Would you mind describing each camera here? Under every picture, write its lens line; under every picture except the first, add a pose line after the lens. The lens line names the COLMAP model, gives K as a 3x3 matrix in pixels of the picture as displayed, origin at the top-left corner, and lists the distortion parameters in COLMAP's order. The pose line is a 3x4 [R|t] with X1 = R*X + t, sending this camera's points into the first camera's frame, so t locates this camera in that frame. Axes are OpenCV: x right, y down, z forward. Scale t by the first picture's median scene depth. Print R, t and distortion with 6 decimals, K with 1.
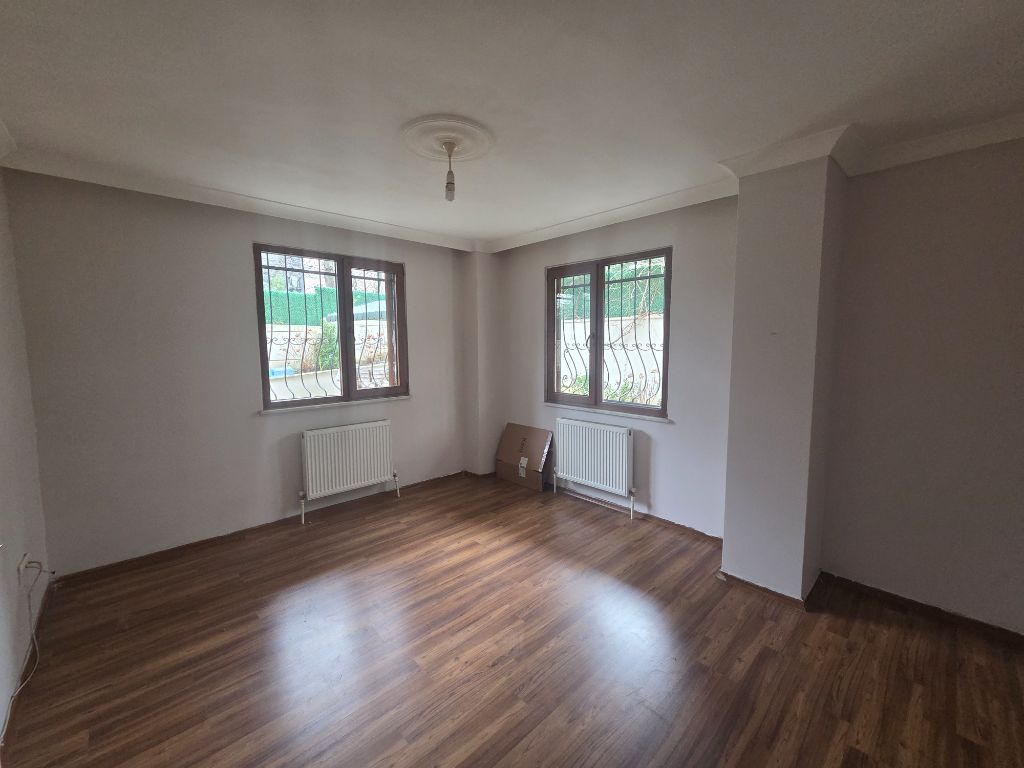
lens RADIAL K [[421.9, 0, 508.6], [0, 421.9, 379.2], [0, 0, 1]] dist [-0.000479, 0.000373]
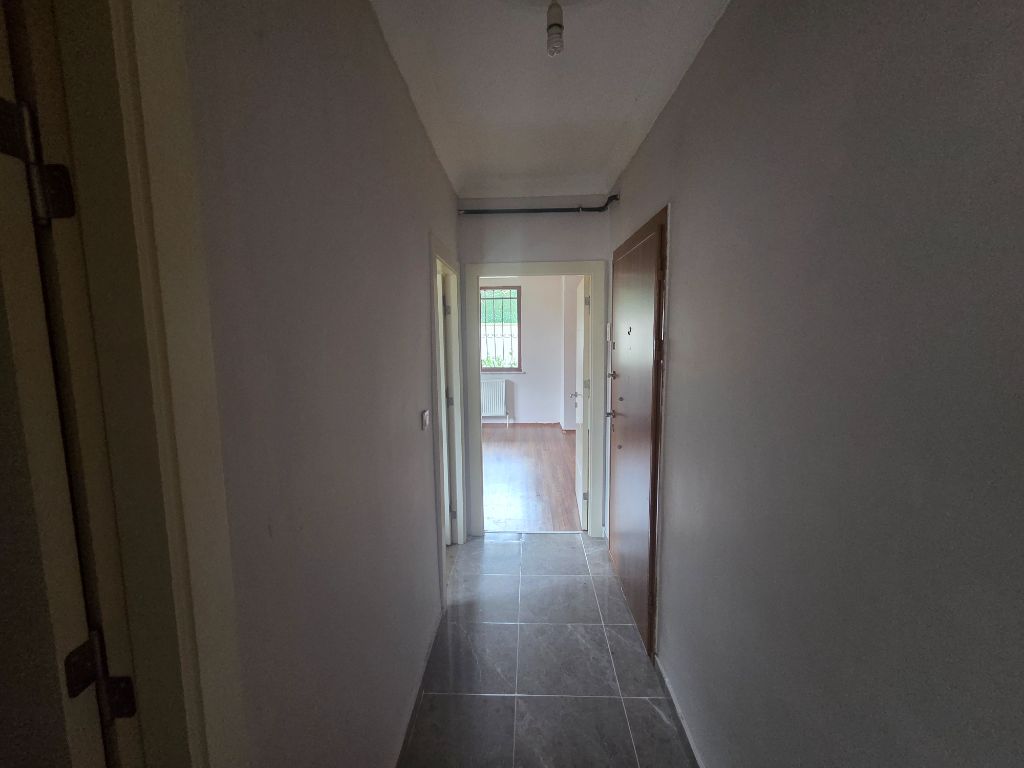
lens RADIAL K [[419.1, 0, 509.2], [0, 419.1, 378.6], [0, 0, 1]] dist [0.003929, -0.000991]
pose [[0.706849, -0.074706, 0.703408, -1.051597], [0.068331, 0.996968, 0.037219, 0.047018], [-0.704056, 0.021756, 0.709811, -0.355759]]
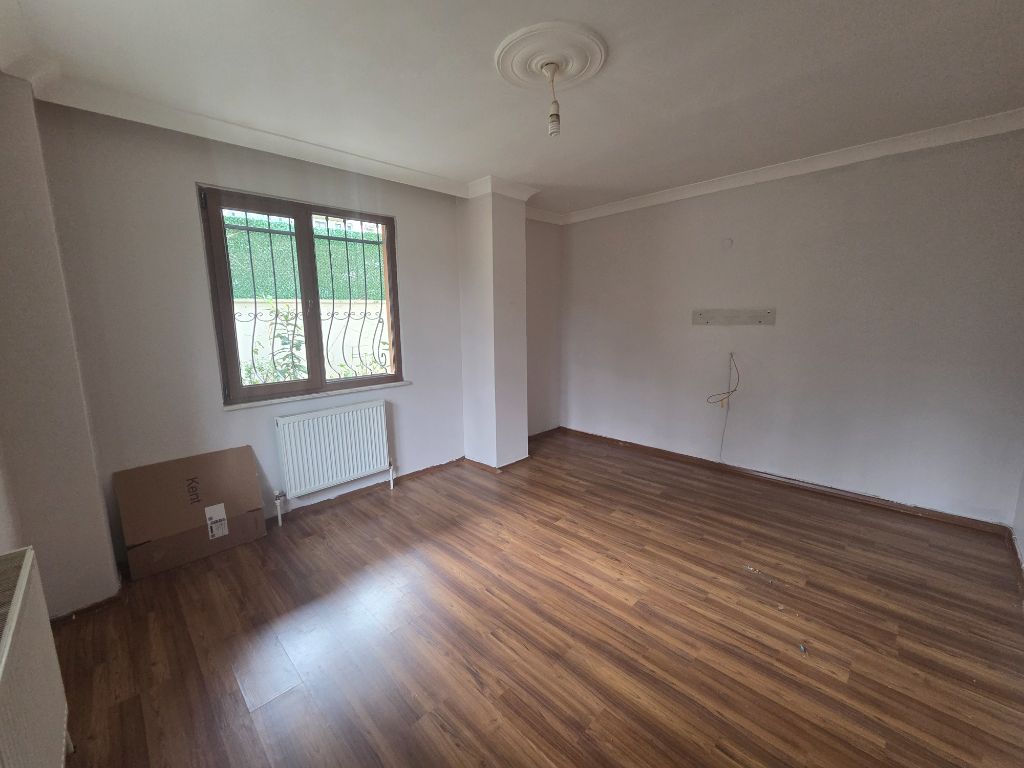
lens RADIAL K [[419.1, 0, 509.2], [0, 419.1, 378.6], [0, 0, 1]] dist [0.003929, -0.000991]
pose [[-0.028772, -0.145791, 0.988897, -0.686951], [0.106360, 0.983244, 0.148053, -0.042805], [-0.993911, 0.109439, -0.012783, 0.742983]]
